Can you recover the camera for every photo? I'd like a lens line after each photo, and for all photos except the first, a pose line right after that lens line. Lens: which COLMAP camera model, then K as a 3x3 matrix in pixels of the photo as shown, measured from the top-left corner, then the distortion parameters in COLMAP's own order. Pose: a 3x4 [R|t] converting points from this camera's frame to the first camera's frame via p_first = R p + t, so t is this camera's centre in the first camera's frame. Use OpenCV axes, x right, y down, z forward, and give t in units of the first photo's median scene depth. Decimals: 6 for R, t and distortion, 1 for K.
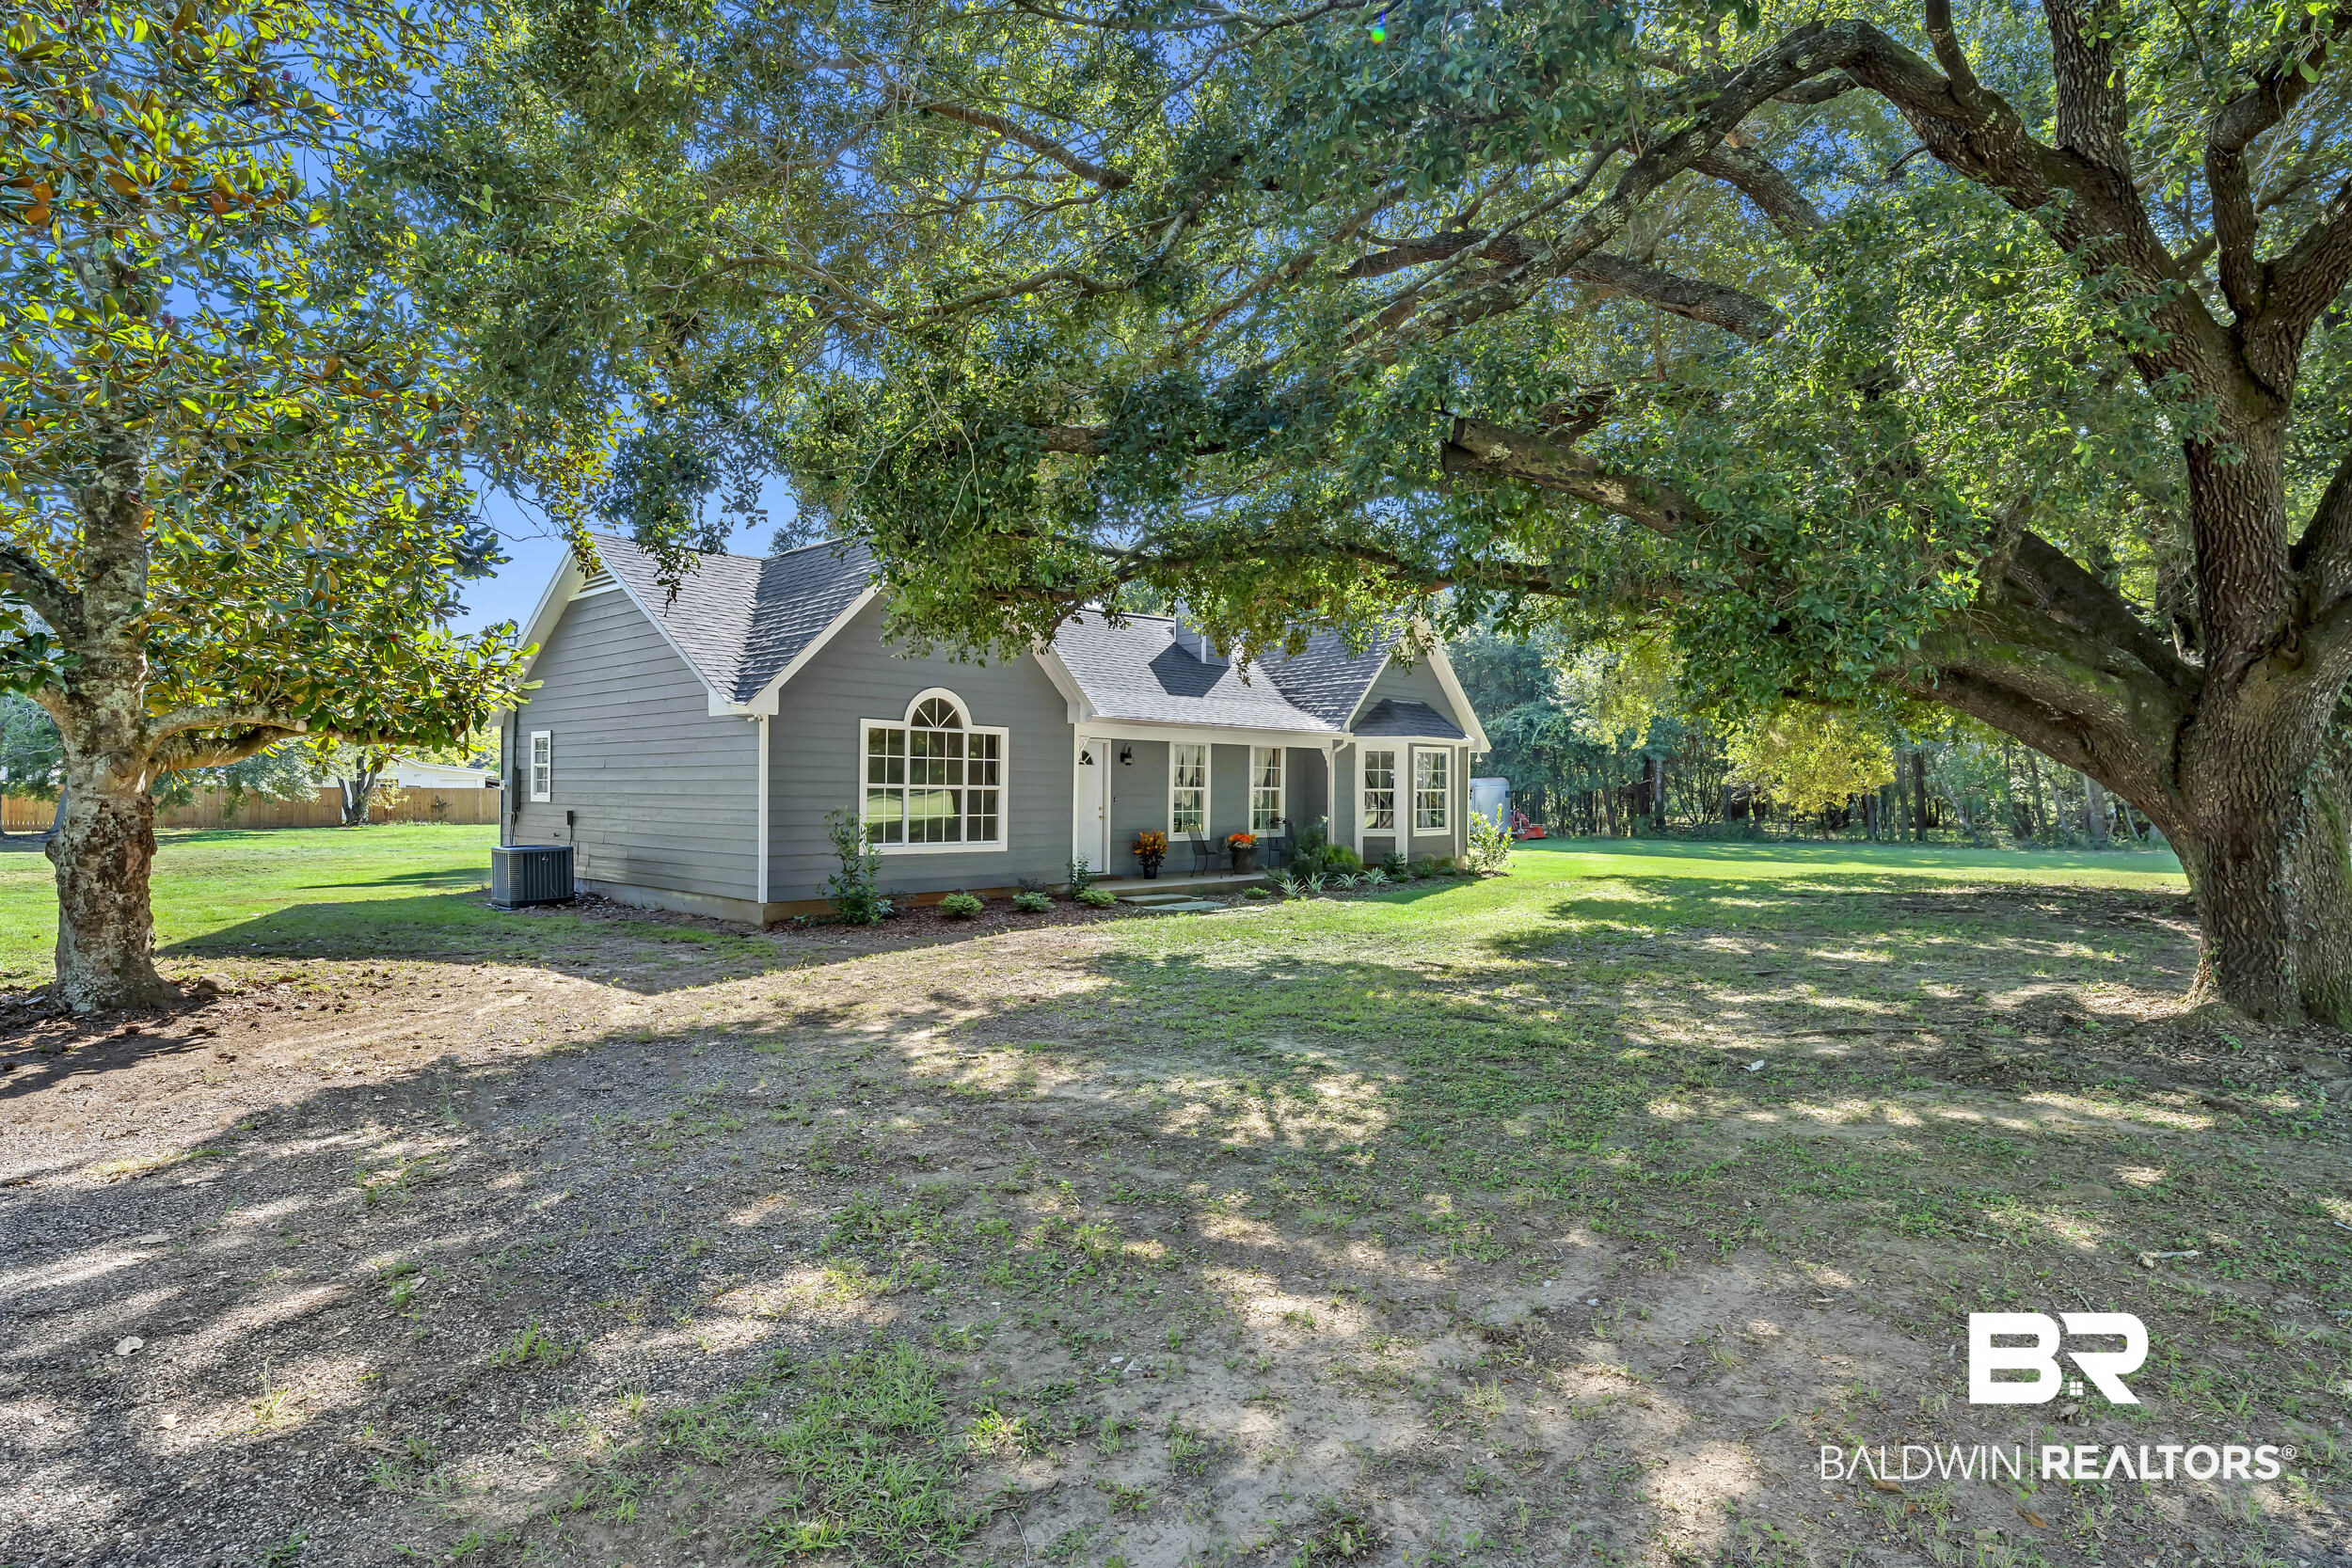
lens RADIAL K [[1145.0, 0, 1150.3], [0, 1145.0, 791.1], [0, 0, 1]] dist [0.022994, 0.000016]
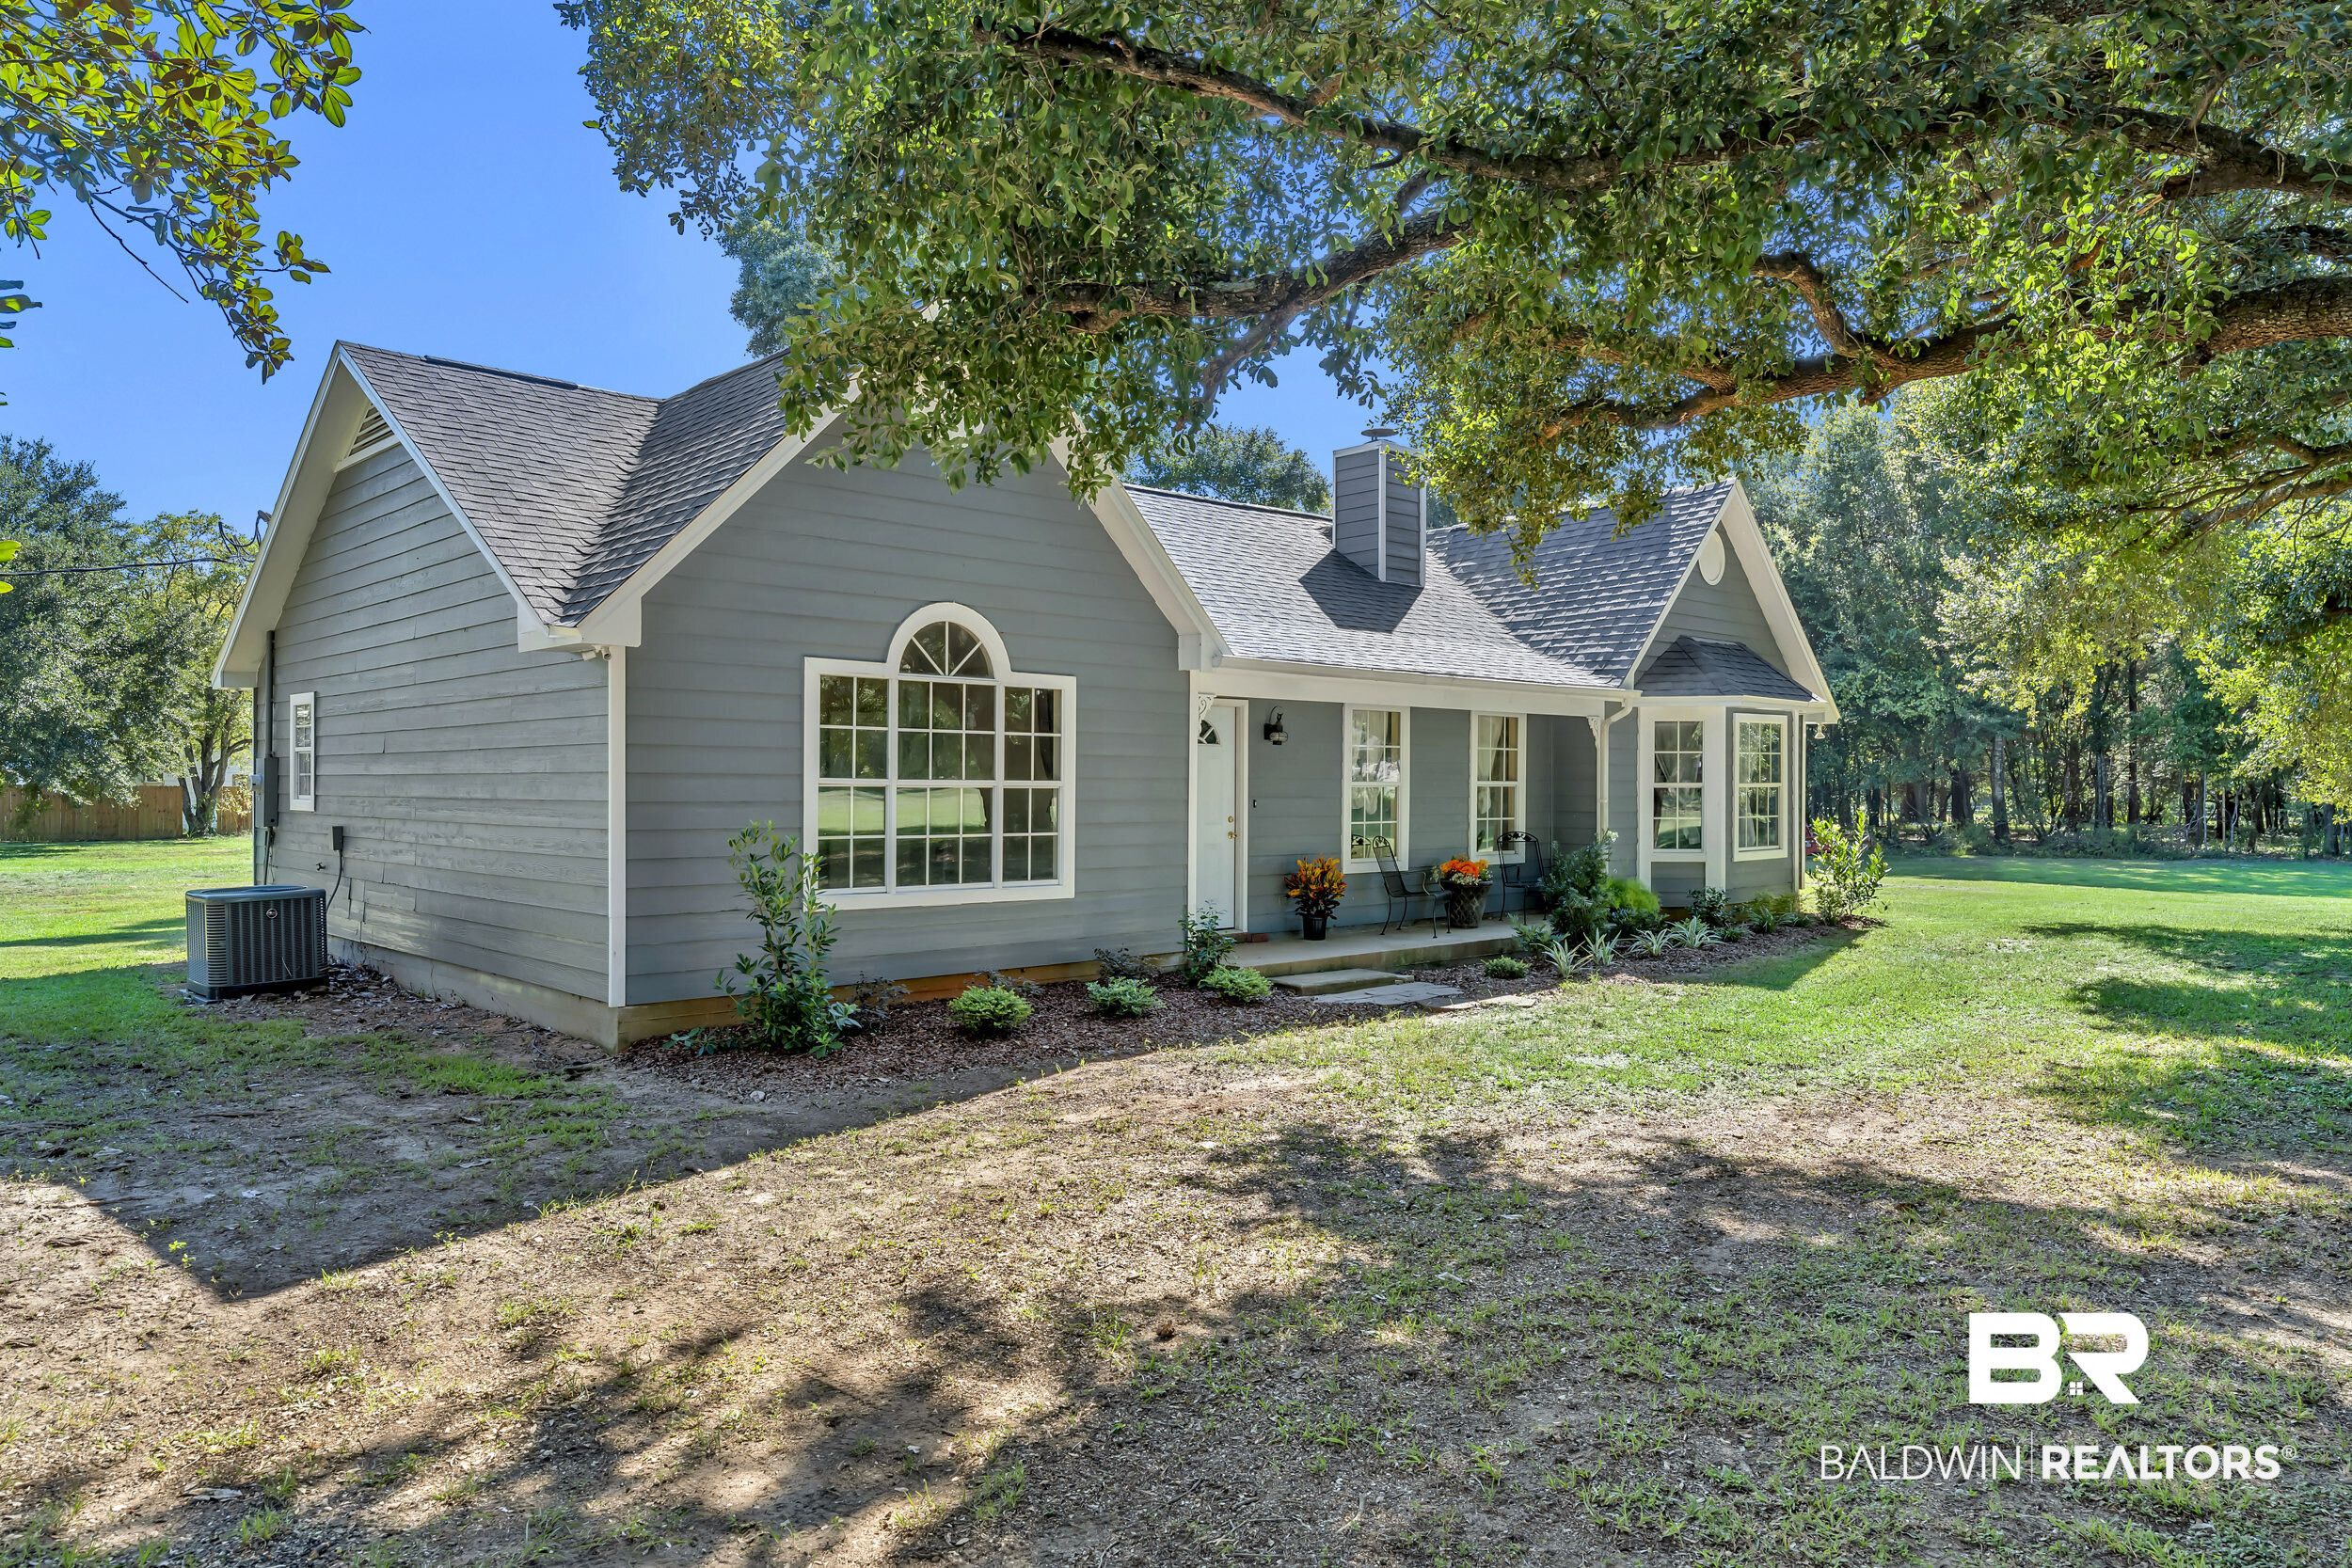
lens RADIAL K [[1477.2, 0, 1176.0], [0, 1477.2, 784.0], [0, 0, 1]] dist [-0.001271, -0.000101]
pose [[0.999094, -0.004055, -0.042365, -0.042259], [0.003986, 0.999991, -0.001716, -0.001723], [0.042372, 0.001545, 0.999101, 0.267621]]
